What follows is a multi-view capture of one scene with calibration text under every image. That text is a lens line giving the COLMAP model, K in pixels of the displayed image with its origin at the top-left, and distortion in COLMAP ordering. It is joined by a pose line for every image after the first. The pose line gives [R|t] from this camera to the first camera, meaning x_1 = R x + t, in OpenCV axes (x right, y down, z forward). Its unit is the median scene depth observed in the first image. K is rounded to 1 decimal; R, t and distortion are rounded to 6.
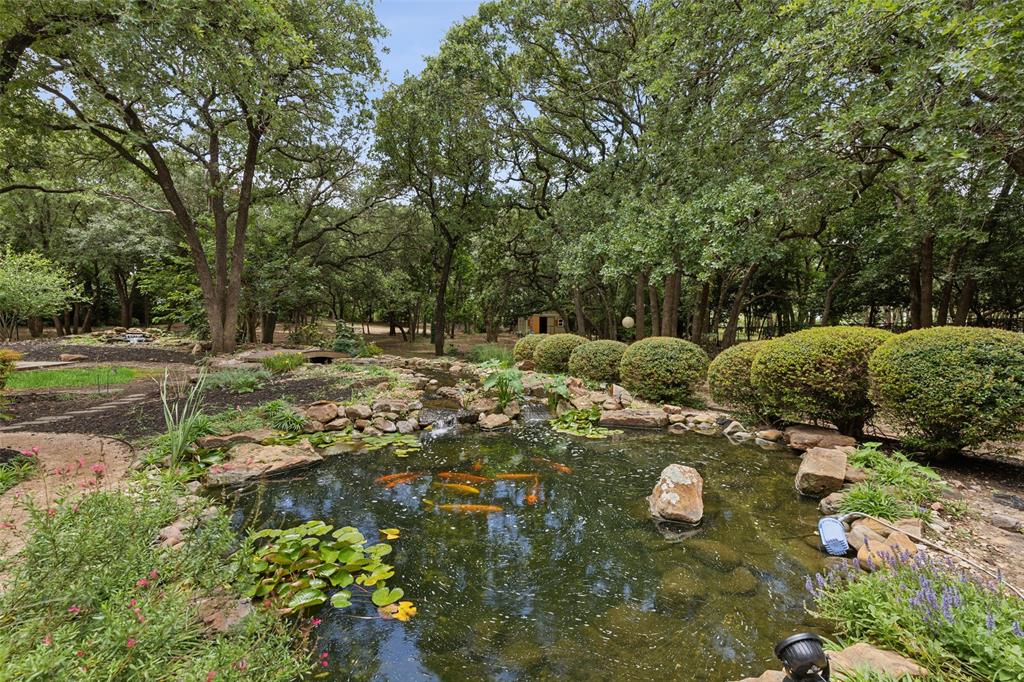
lens RADIAL K [[467.3, 0, 511.1], [0, 467.3, 336.8], [0, 0, 1]] dist [0.001259, 0.000277]
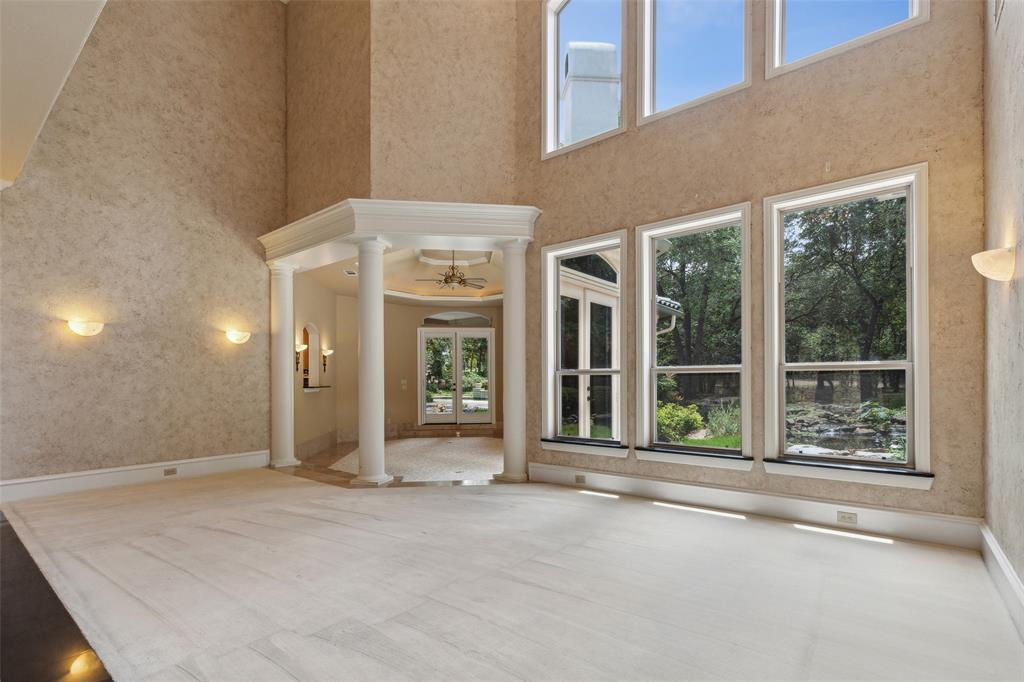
lens RADIAL K [[467.3, 0, 521.3], [0, 467.3, 381.6], [0, 0, 1]] dist [0.001259, 0.000277]
pose [[0.681448, 0.001424, -0.731865, 0.384542], [-0.014262, 0.999834, -0.011334, 0.013808], [0.731728, 0.018162, 0.681355, -1.278772]]
